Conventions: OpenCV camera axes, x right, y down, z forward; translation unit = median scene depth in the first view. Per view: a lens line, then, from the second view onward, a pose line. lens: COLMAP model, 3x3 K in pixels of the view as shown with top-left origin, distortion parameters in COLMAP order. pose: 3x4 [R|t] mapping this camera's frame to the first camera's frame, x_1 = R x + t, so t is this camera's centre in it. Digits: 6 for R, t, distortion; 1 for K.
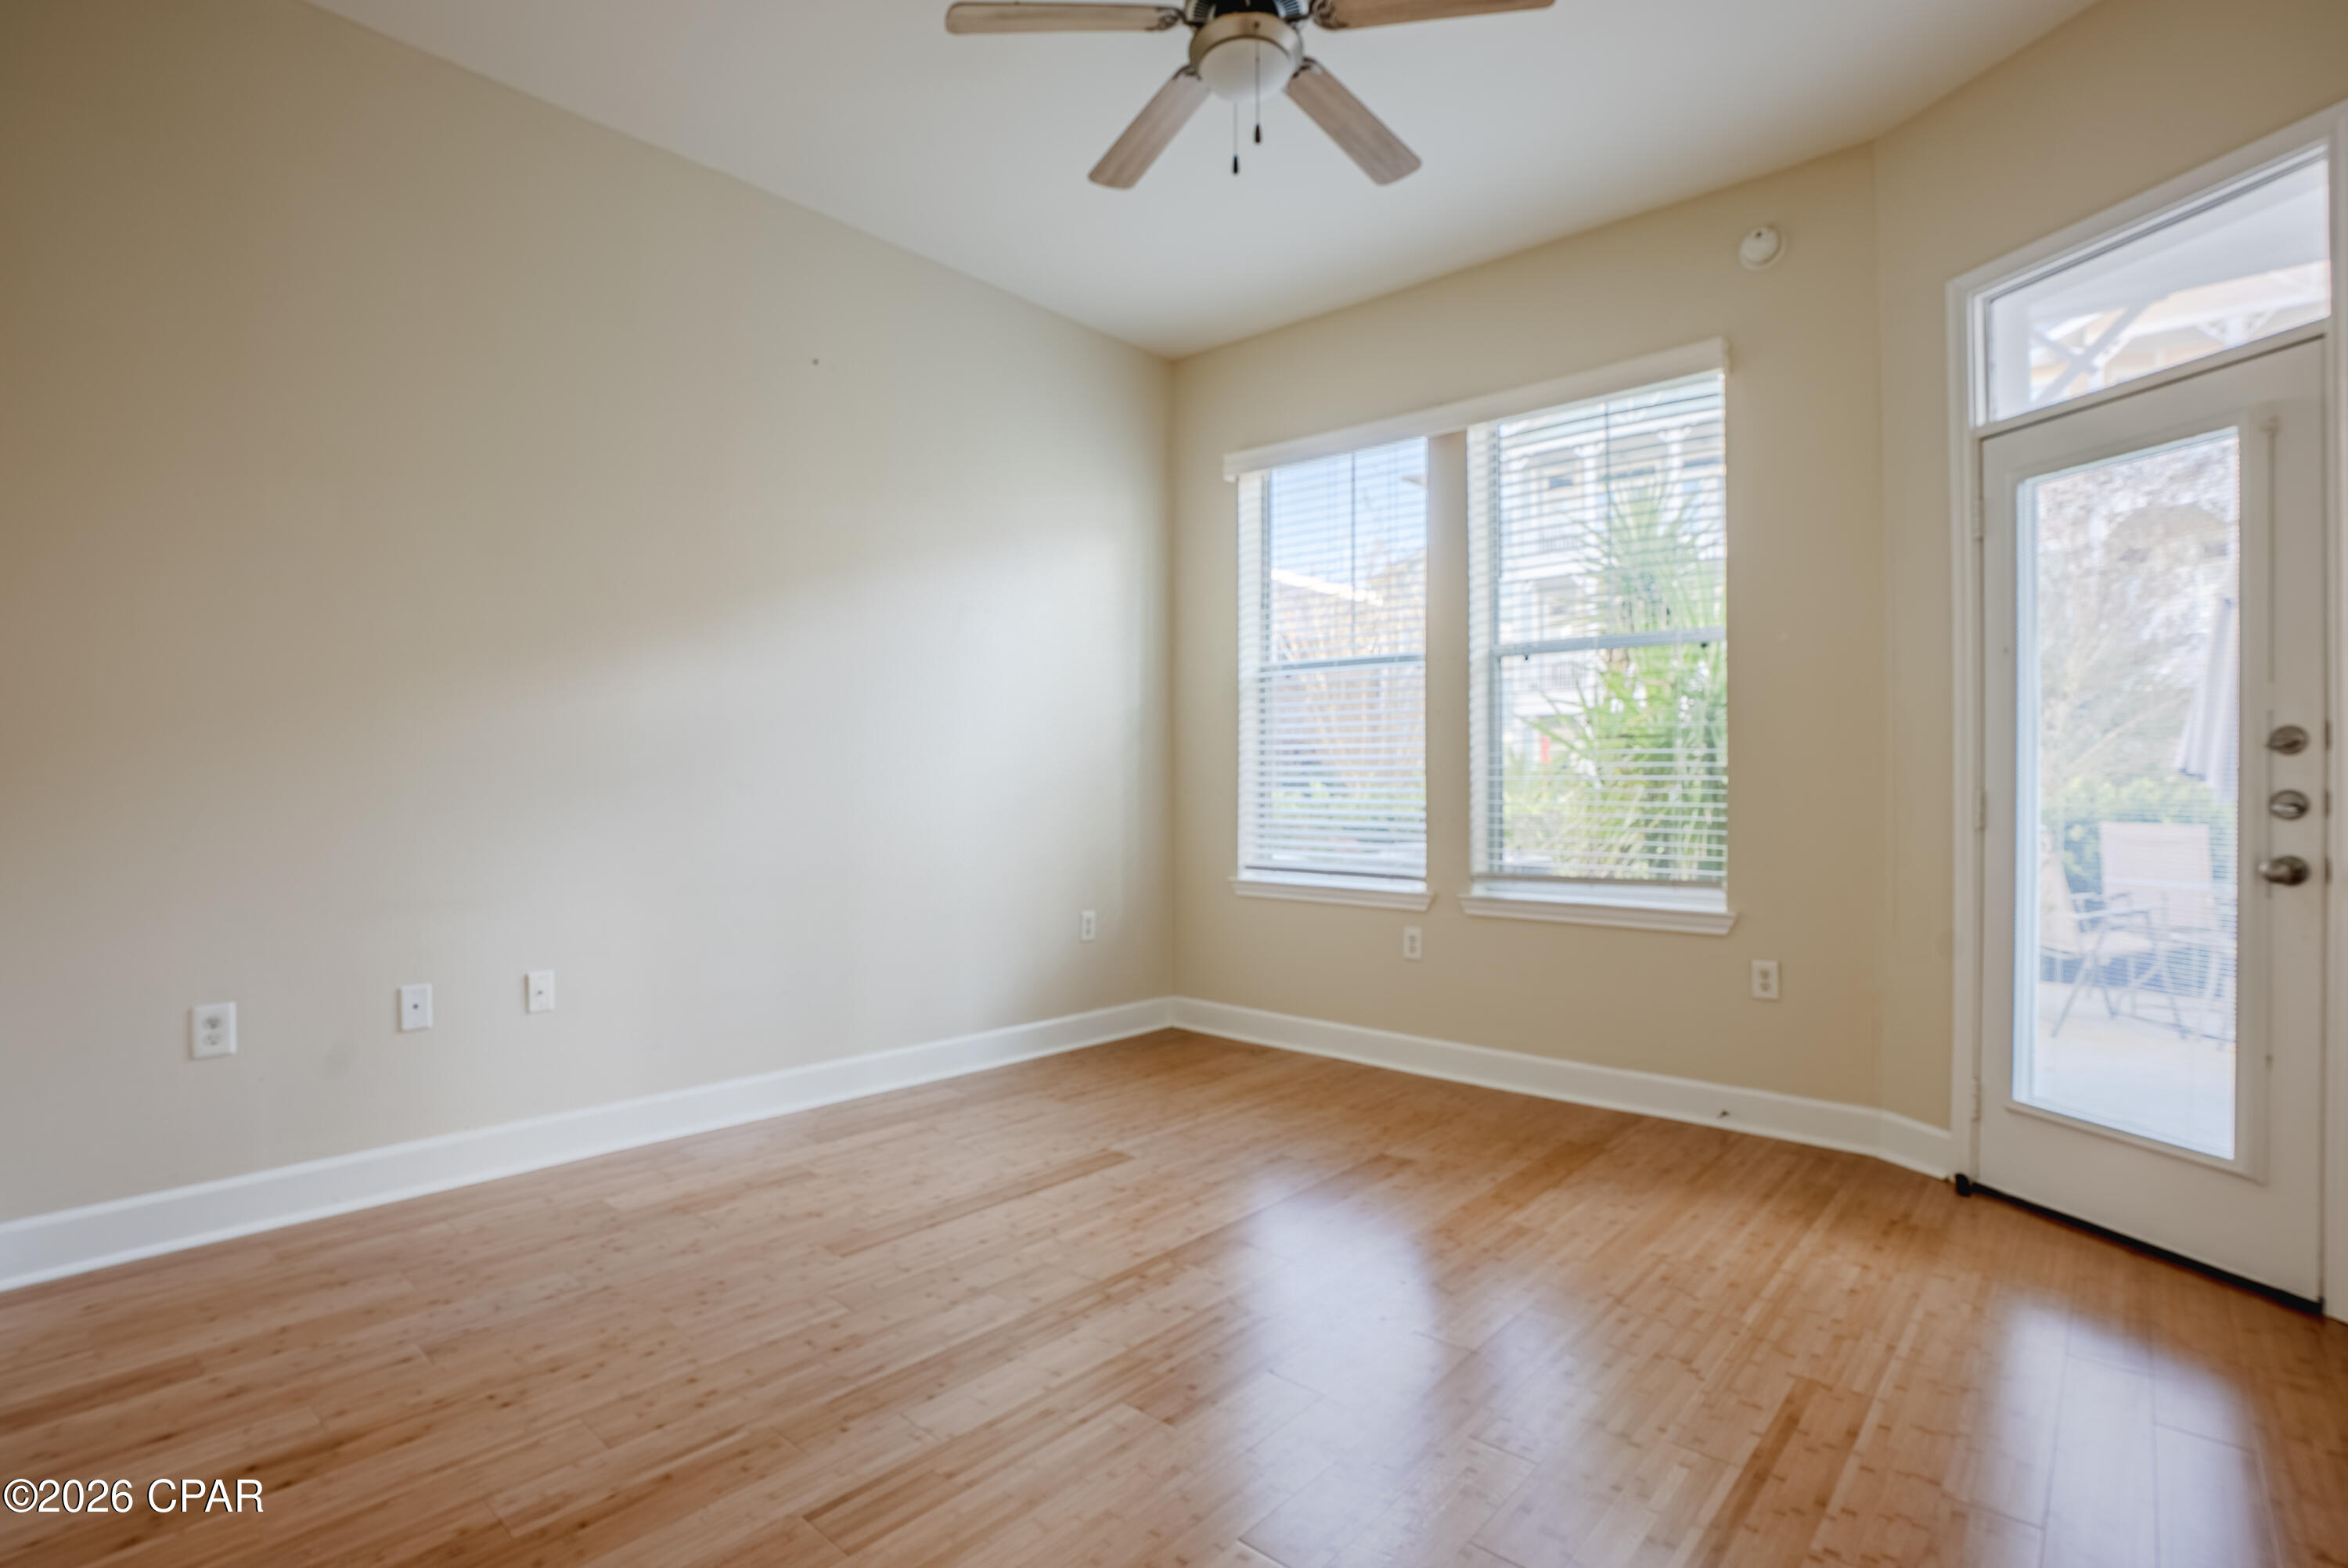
lens RADIAL K [[1184.9, 0, 1169.5], [0, 1184.9, 794.6], [0, 0, 1]] dist [-0.046311, 0.017392]
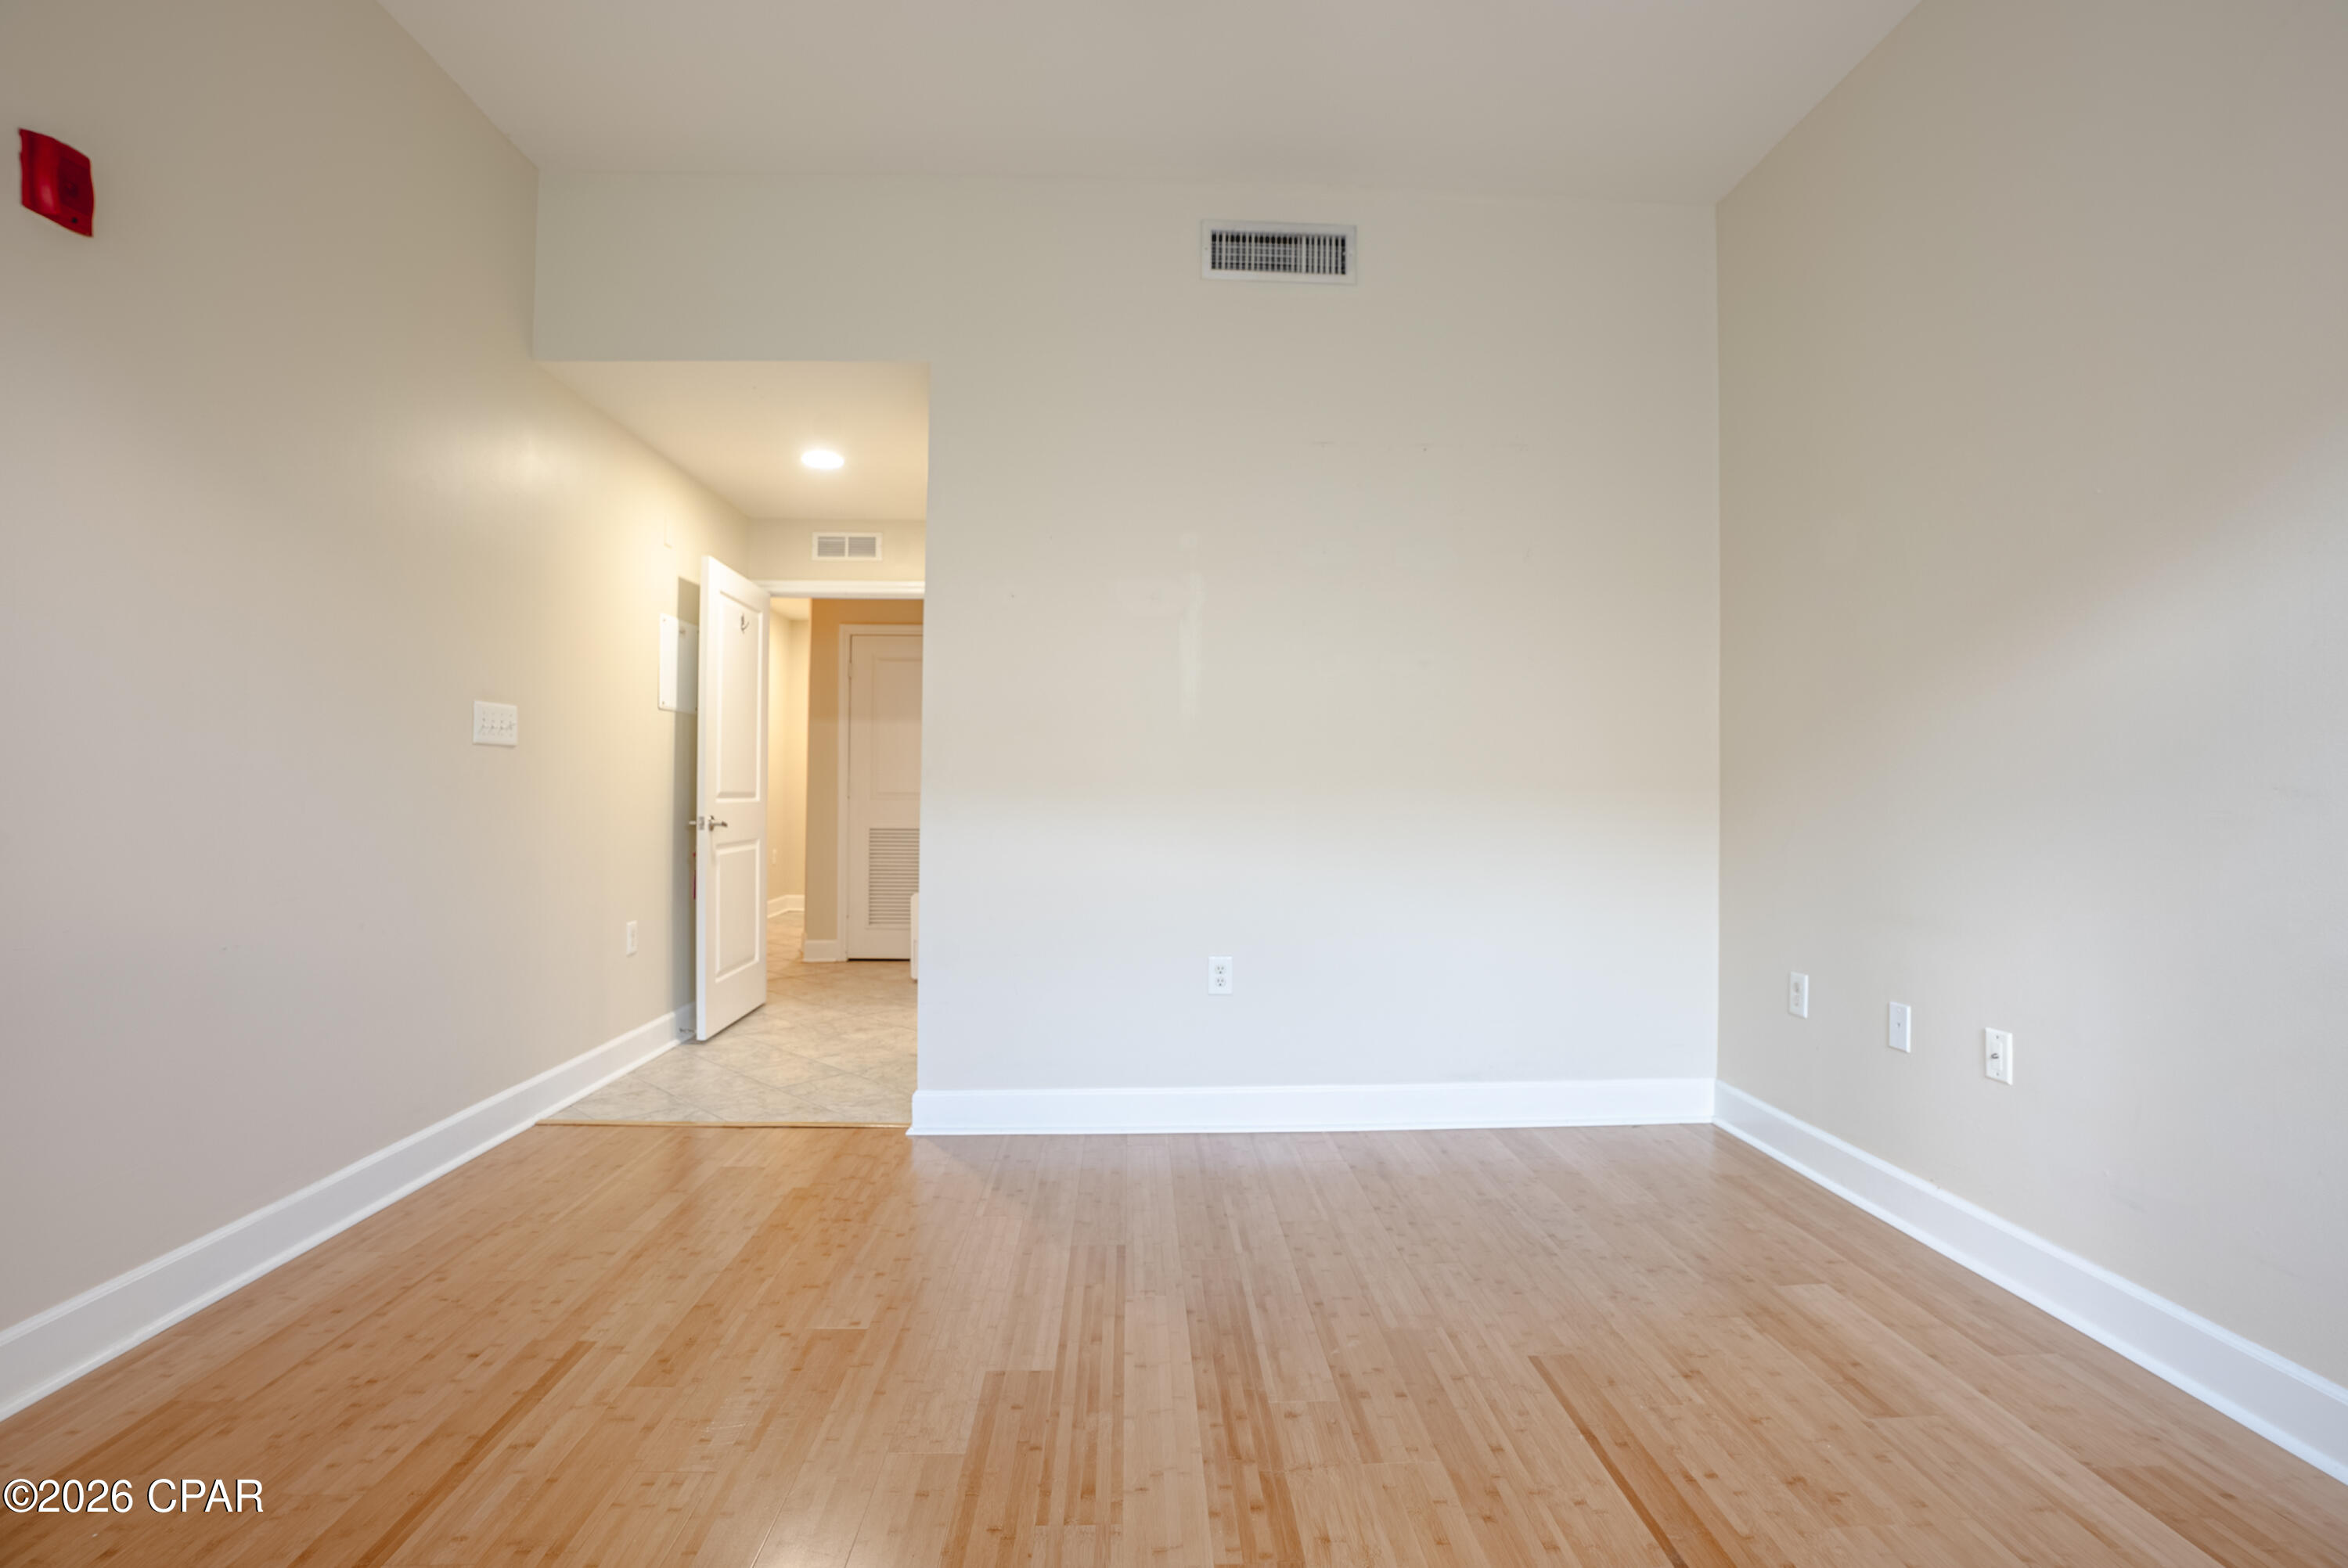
lens RADIAL K [[1103.6, 0, 1189.3], [0, 1103.6, 789.0], [0, 0, 1]] dist [-0.044230, 0.012008]
pose [[-0.718963, -0.009942, -0.694978, 0.330642], [-0.014805, 0.999890, 0.001011, -0.003034], [0.694891, 0.011016, -0.719031, 1.056494]]
